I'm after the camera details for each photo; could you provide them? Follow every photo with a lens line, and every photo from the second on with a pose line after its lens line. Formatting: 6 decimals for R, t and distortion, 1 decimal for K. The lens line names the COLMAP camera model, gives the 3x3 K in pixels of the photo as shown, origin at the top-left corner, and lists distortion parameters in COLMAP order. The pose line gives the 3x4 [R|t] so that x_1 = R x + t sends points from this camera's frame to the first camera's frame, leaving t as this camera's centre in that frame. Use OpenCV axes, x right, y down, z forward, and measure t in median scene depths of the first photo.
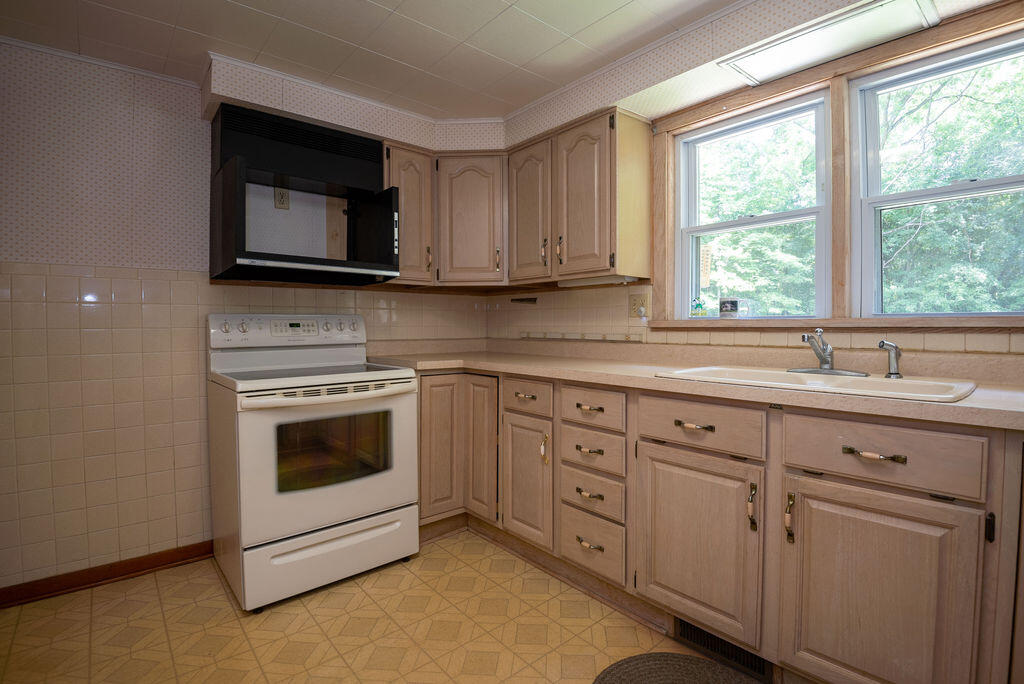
lens RADIAL K [[490.4, 0, 518.8], [0, 490.4, 333.5], [0, 0, 1]] dist [-0.030960, -0.001280]
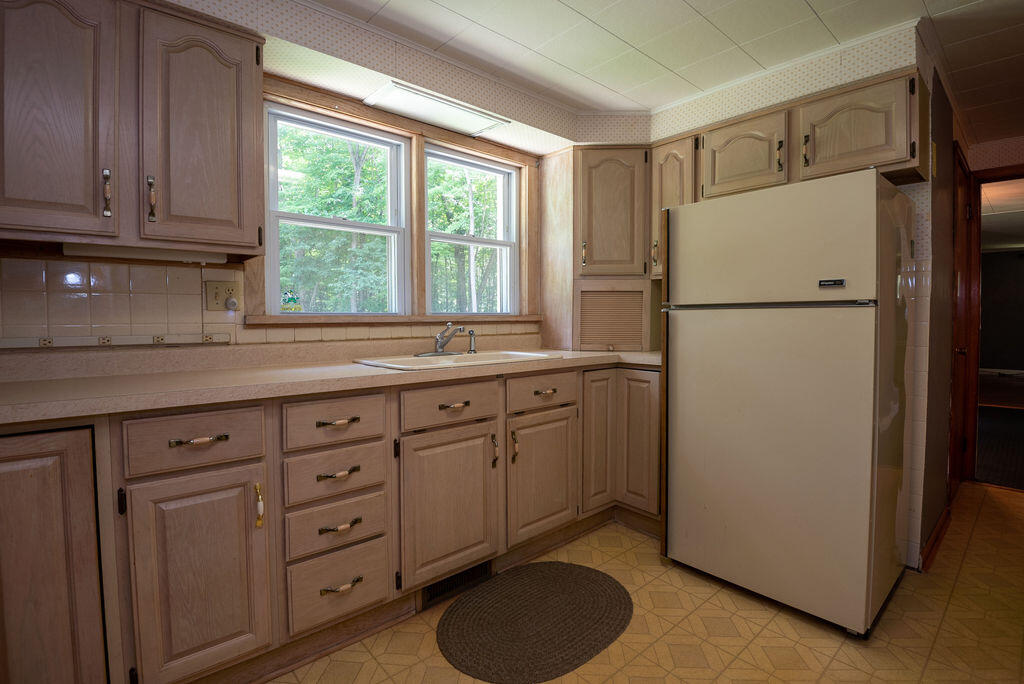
lens RADIAL K [[490.4, 0, 518.6], [0, 490.4, 335.9], [0, 0, 1]] dist [-0.030960, -0.001280]
pose [[-0.035323, -0.032173, 0.998858, -0.686137], [0.022444, 0.999204, 0.032978, -0.011630], [-0.999124, 0.023584, -0.034573, 0.735193]]
